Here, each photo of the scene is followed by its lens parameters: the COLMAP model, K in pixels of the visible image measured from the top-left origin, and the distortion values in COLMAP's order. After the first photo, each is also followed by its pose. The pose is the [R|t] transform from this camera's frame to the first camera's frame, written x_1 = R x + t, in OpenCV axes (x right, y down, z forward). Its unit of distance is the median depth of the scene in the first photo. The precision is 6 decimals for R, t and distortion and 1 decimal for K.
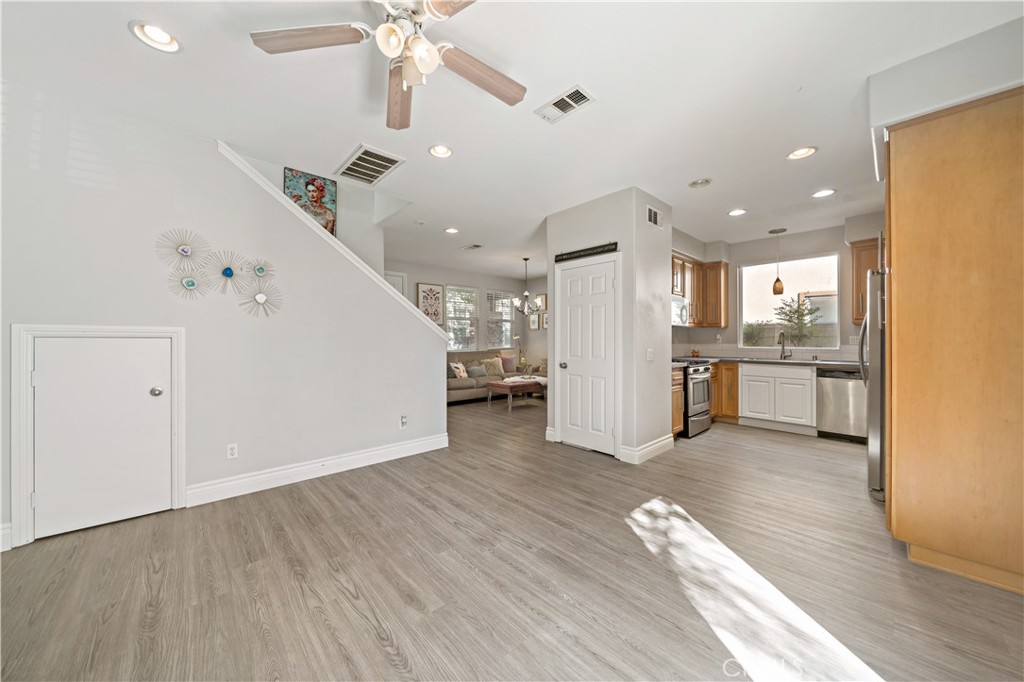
lens RADIAL K [[369.6, 0, 513.9], [0, 369.6, 340.8], [0, 0, 1]] dist [-0.000606, -0.000081]
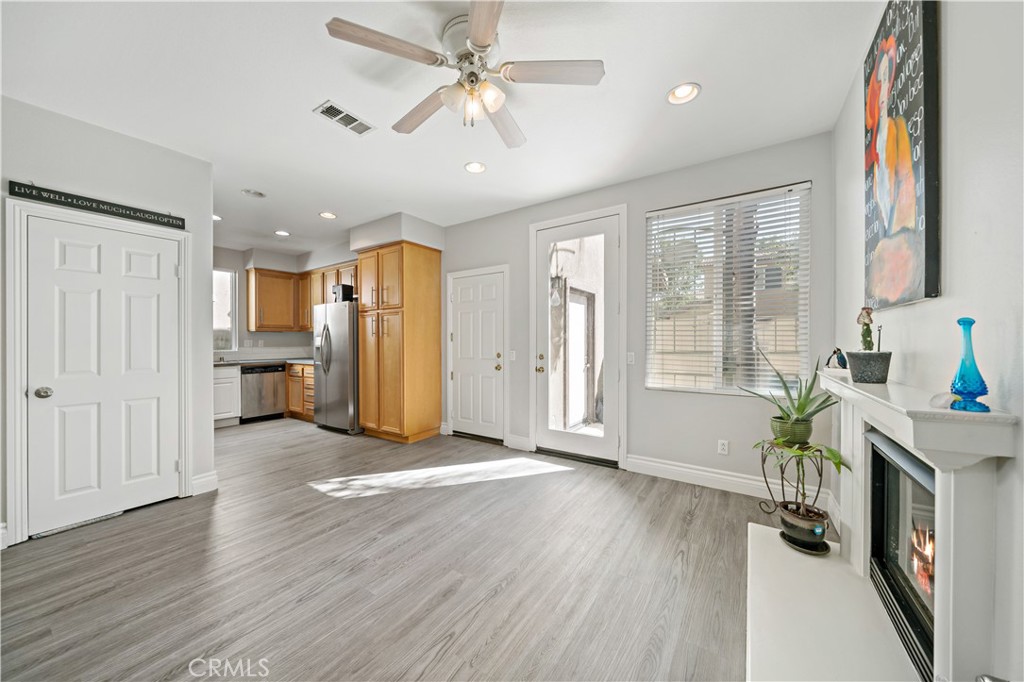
lens RADIAL K [[359.6, 0, 509.4], [0, 359.6, 343.4], [0, 0, 1]] dist [-0.001583, -0.000220]
pose [[-0.217006, -0.004327, 0.976161, -0.497514], [0.007853, 0.999950, 0.006178, -0.002231], [-0.976139, 0.009006, -0.216961, 0.402652]]
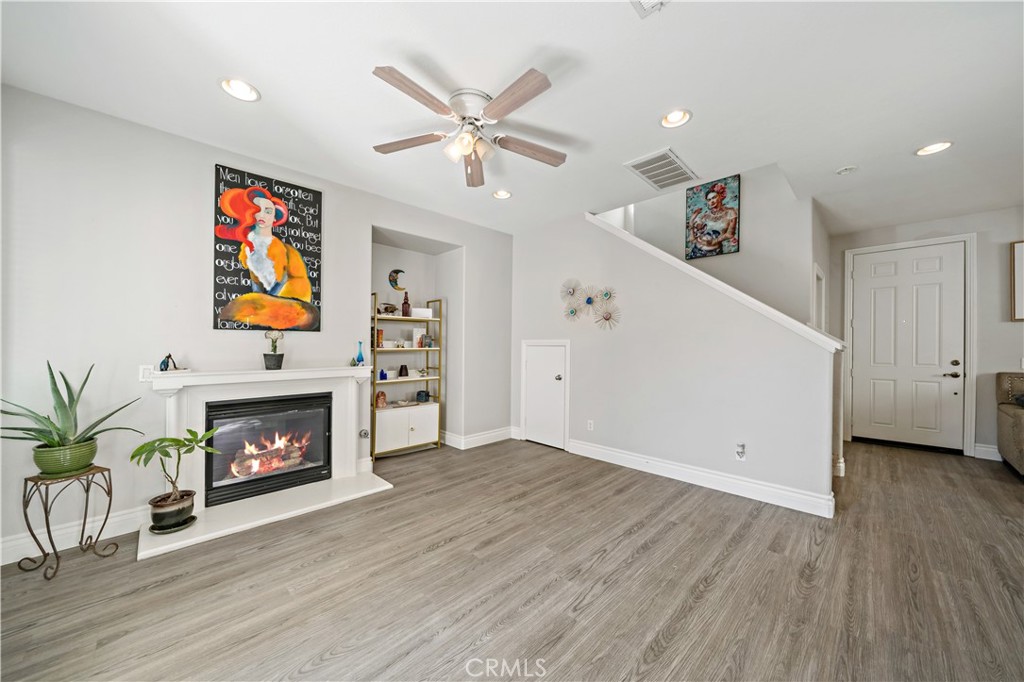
lens RADIAL K [[357.0, 0, 499.0], [0, 357.0, 347.2], [0, 0, 1]] dist [-0.000245, -0.000133]
pose [[0.010637, 0.002175, -0.999941, 0.385405], [-0.004728, 0.999987, 0.002124, -0.003448], [0.999932, 0.004706, 0.010647, 0.393443]]
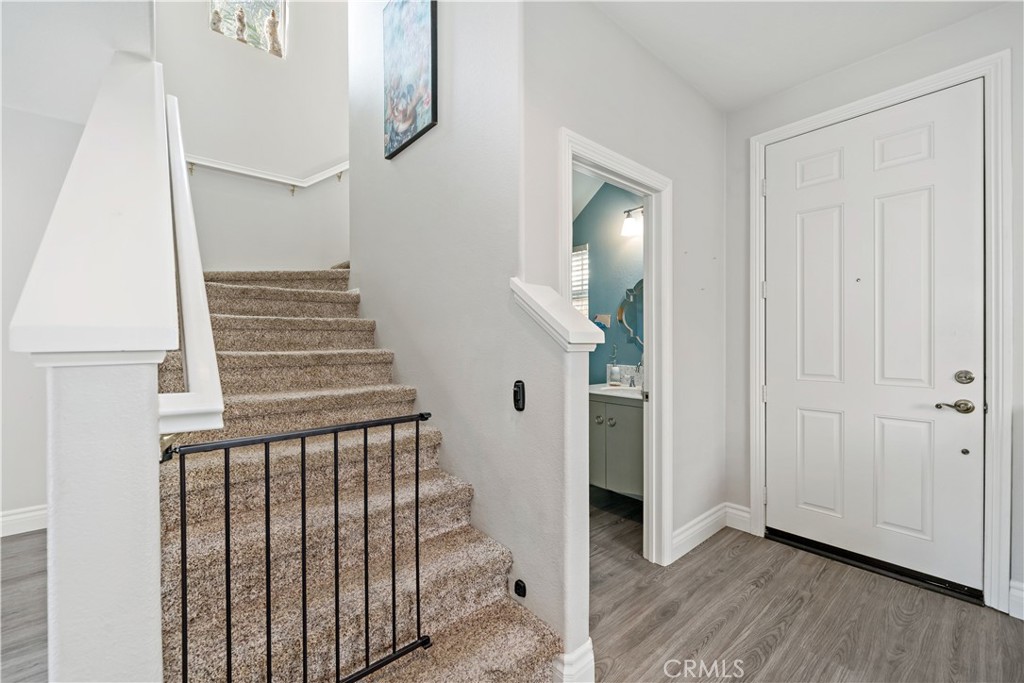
lens RADIAL K [[412.6, 0, 509.5], [0, 412.6, 343.5], [0, 0, 1]] dist [0.000211, -0.000022]
pose [[-0.047650, 0.003677, -0.998857, -0.031130], [-0.000974, 0.999993, 0.003727, -0.003467], [0.998864, 0.001151, -0.047647, 1.070316]]
